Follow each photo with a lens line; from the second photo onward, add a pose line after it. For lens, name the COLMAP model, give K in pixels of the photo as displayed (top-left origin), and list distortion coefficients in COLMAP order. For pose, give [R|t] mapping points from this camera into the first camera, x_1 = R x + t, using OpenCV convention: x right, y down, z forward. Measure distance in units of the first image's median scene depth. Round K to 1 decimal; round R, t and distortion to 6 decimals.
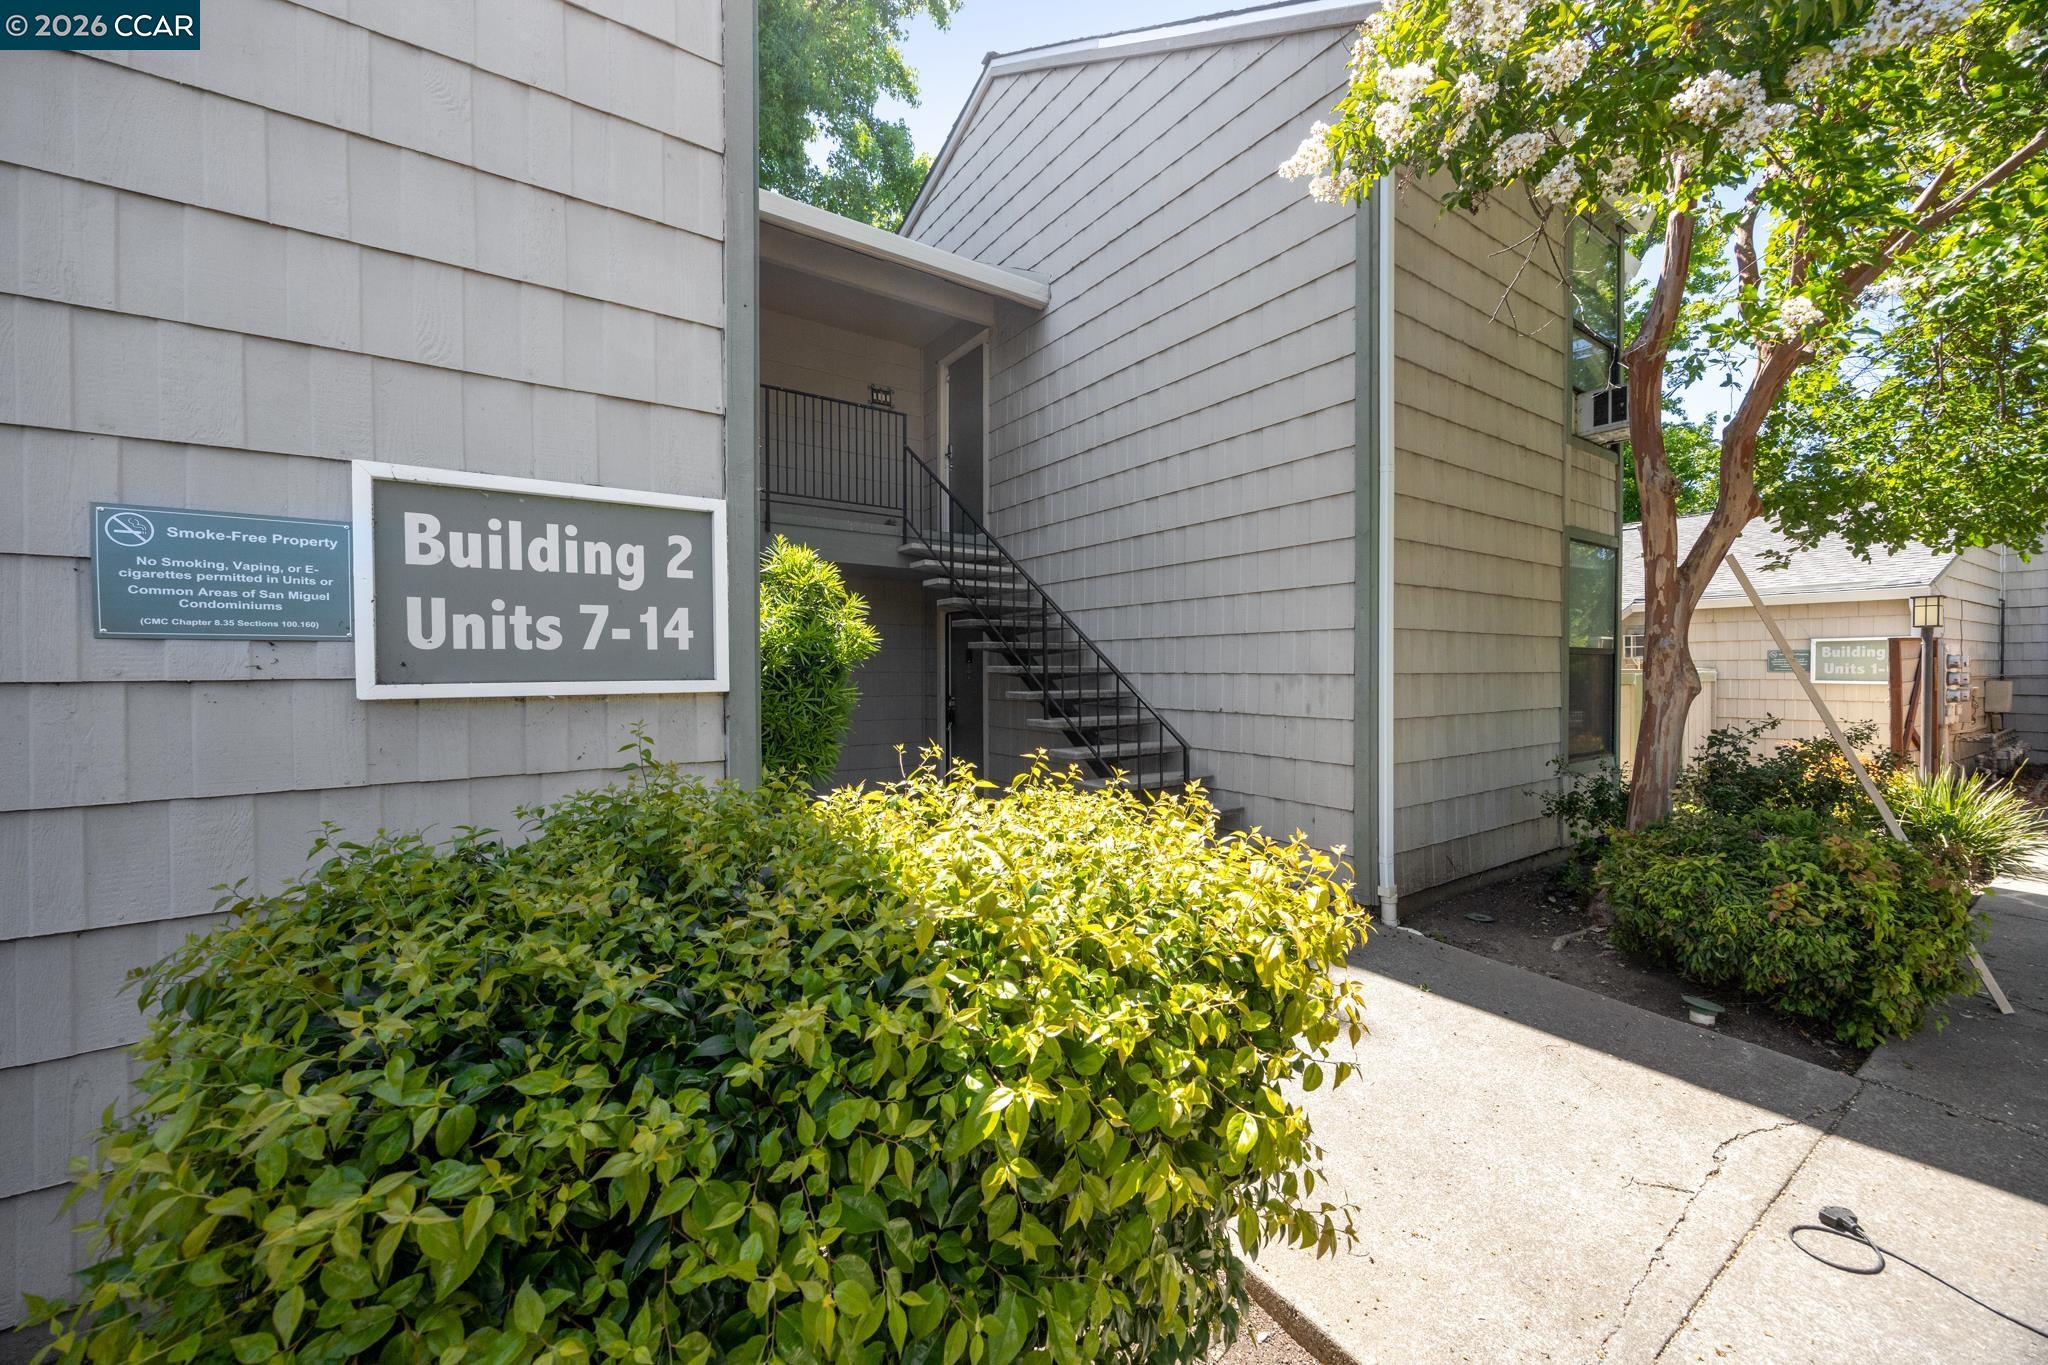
lens RADIAL K [[784.2, 0, 1027.9], [0, 784.2, 659.7], [0, 0, 1]] dist [0.010350, -0.002818]
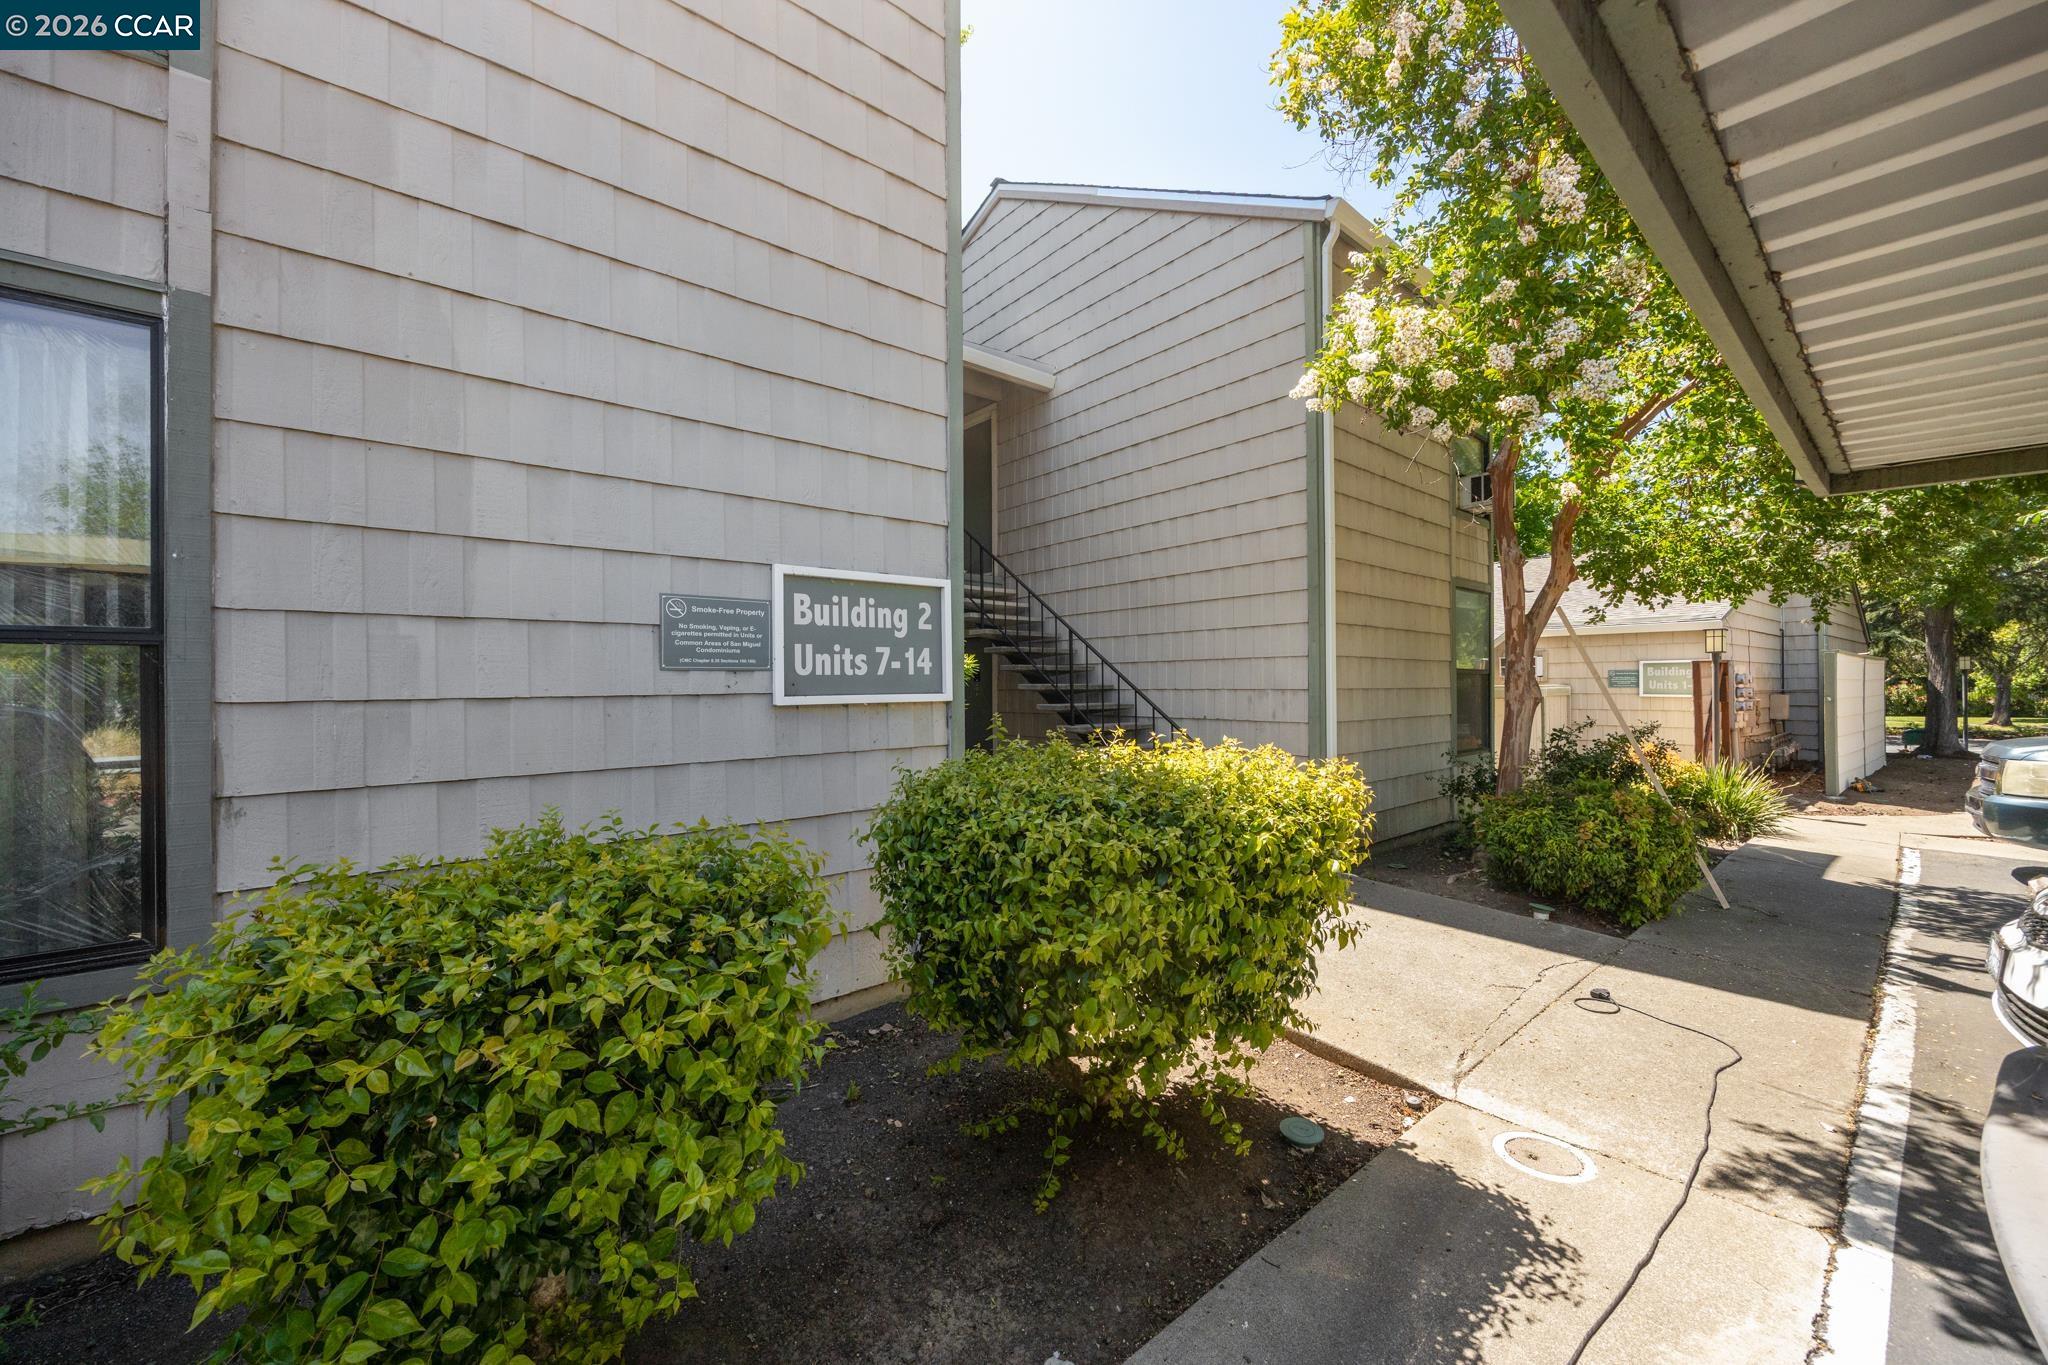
lens RADIAL K [[781.1, 0, 1019.7], [0, 781.1, 659.0], [0, 0, 1]] dist [-0.000191, -0.000051]
pose [[0.996003, 0.000392, 0.089320, -0.278871], [0.001750, 0.999713, -0.023892, -0.004235], [-0.089304, 0.023953, 0.995716, -0.418721]]
